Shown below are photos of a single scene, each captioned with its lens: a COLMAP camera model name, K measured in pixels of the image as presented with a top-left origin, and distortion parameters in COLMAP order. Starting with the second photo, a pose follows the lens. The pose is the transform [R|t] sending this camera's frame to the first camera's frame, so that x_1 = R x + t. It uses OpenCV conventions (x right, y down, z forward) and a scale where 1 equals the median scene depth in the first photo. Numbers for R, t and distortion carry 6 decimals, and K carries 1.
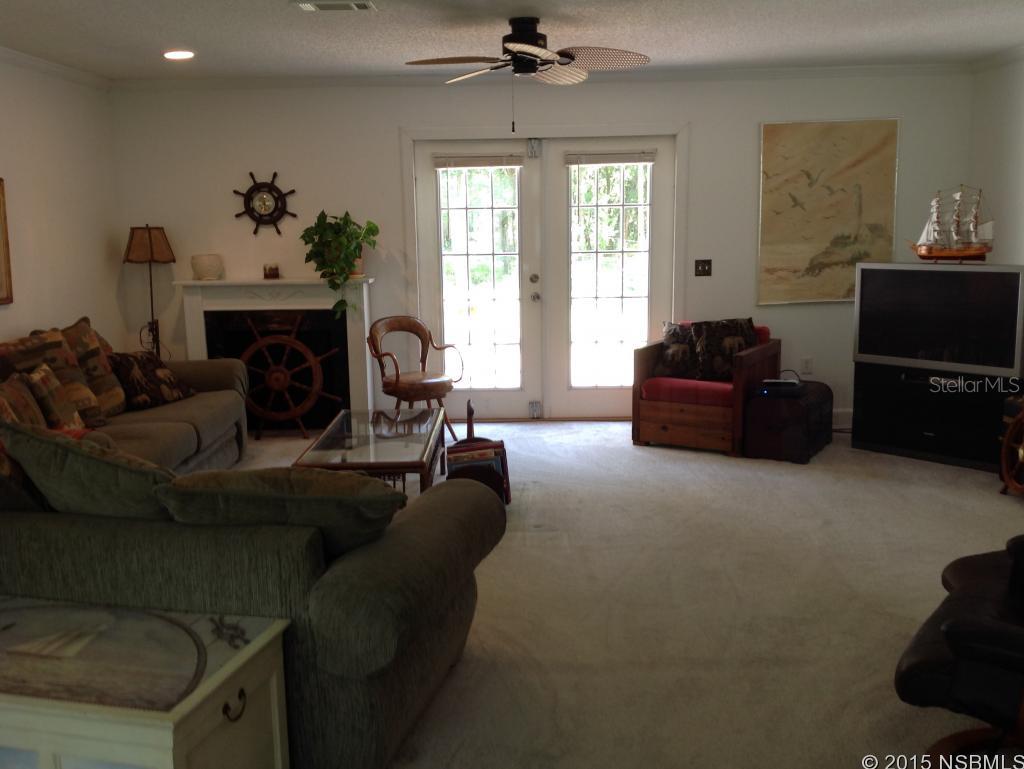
lens RADIAL K [[970.5, 0, 512.0], [0, 970.5, 384.5], [0, 0, 1]] dist [0.188827, -0.439395]
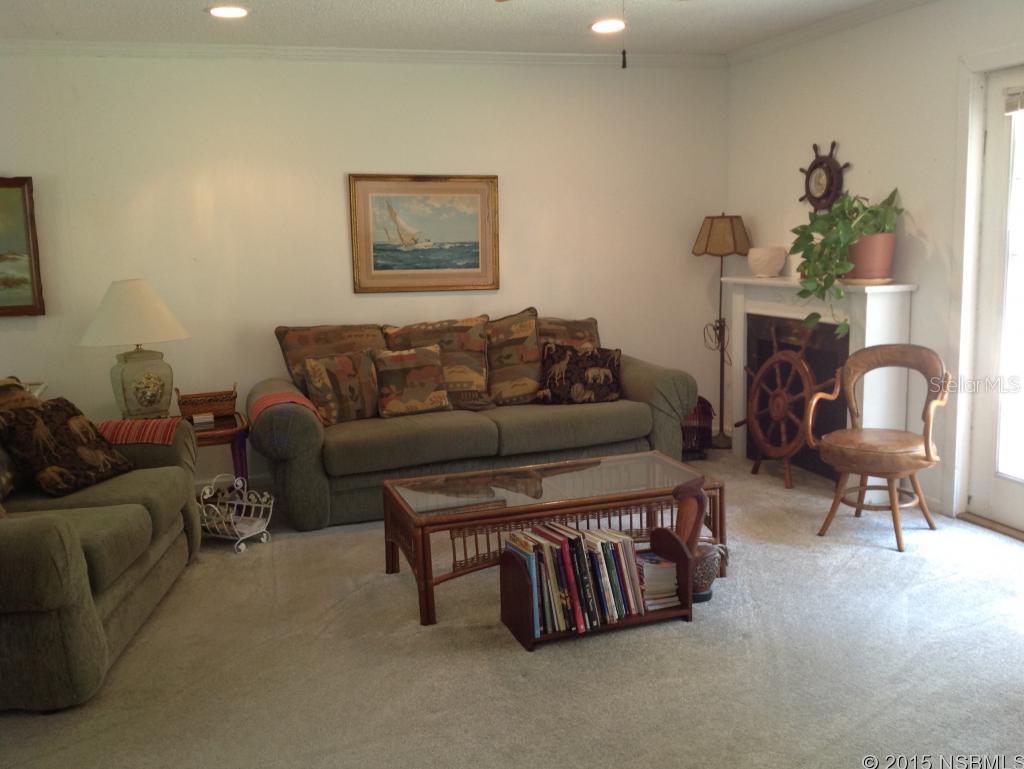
lens RADIAL K [[970.5, 0, 512.0], [0, 970.5, 384.5], [0, 0, 1]] dist [0.188827, -0.439395]
pose [[0.328240, 0.156330, -0.931568, 0.427499], [-0.136493, 0.983709, 0.116987, -0.085292], [0.934681, 0.088752, 0.344231, 0.519429]]
